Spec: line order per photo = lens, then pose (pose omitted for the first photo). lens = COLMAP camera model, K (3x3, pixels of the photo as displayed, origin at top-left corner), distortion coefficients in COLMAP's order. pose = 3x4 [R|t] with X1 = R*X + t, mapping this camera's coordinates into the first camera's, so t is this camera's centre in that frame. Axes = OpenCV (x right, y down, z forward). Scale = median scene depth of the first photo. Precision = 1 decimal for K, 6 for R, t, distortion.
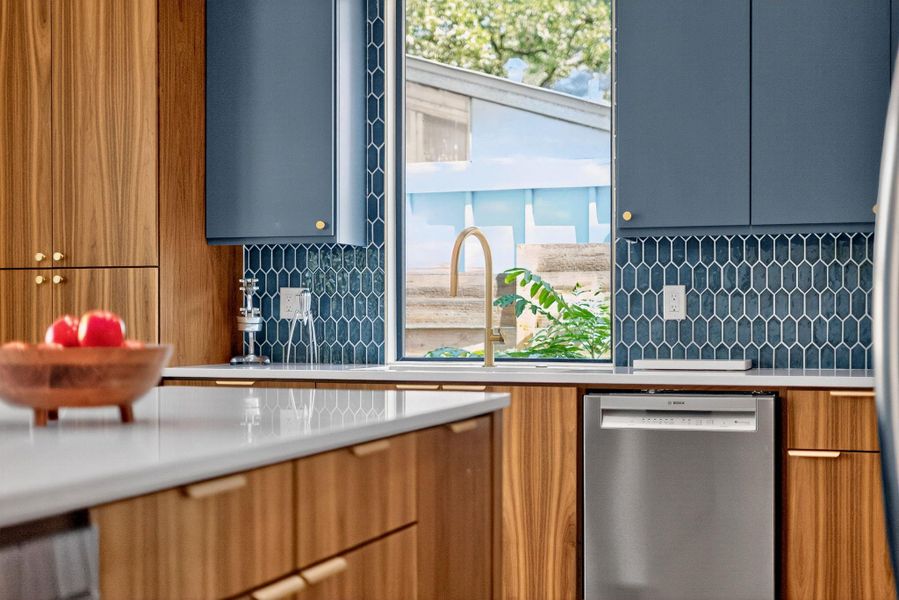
lens RADIAL K [[1344.1, 0, 446.9], [0, 1344.1, 323.2], [0, 0, 1]] dist [-0.024123, -0.087559]
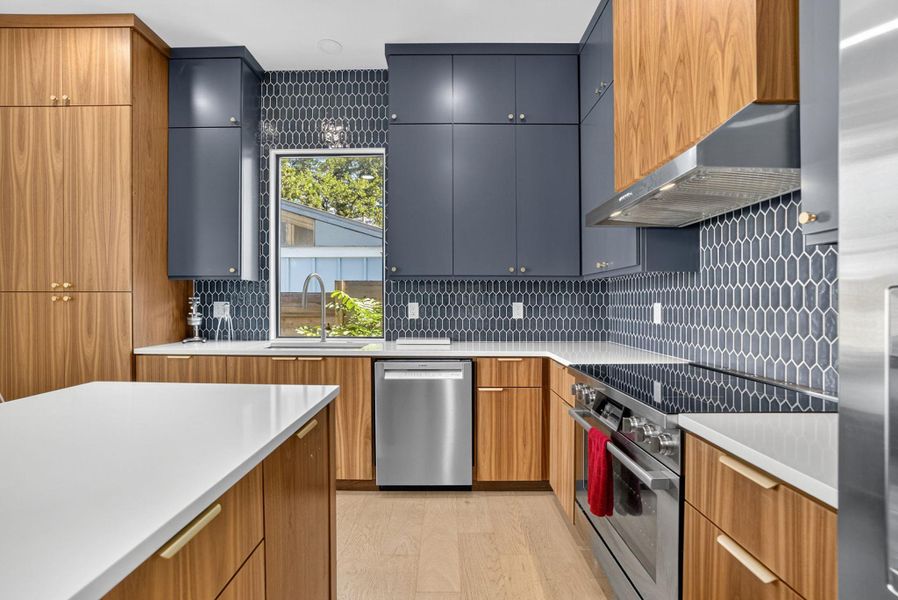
lens RADIAL K [[417.4, 0, 441.7], [0, 417.4, 303.4], [0, 0, 1]] dist [-0.056844, 0.019161]
pose [[0.950443, 0.000756, 0.310899, 0.006820], [-0.001452, 0.999997, 0.002008, -0.028159], [-0.310896, -0.002360, 0.950441, 0.357511]]
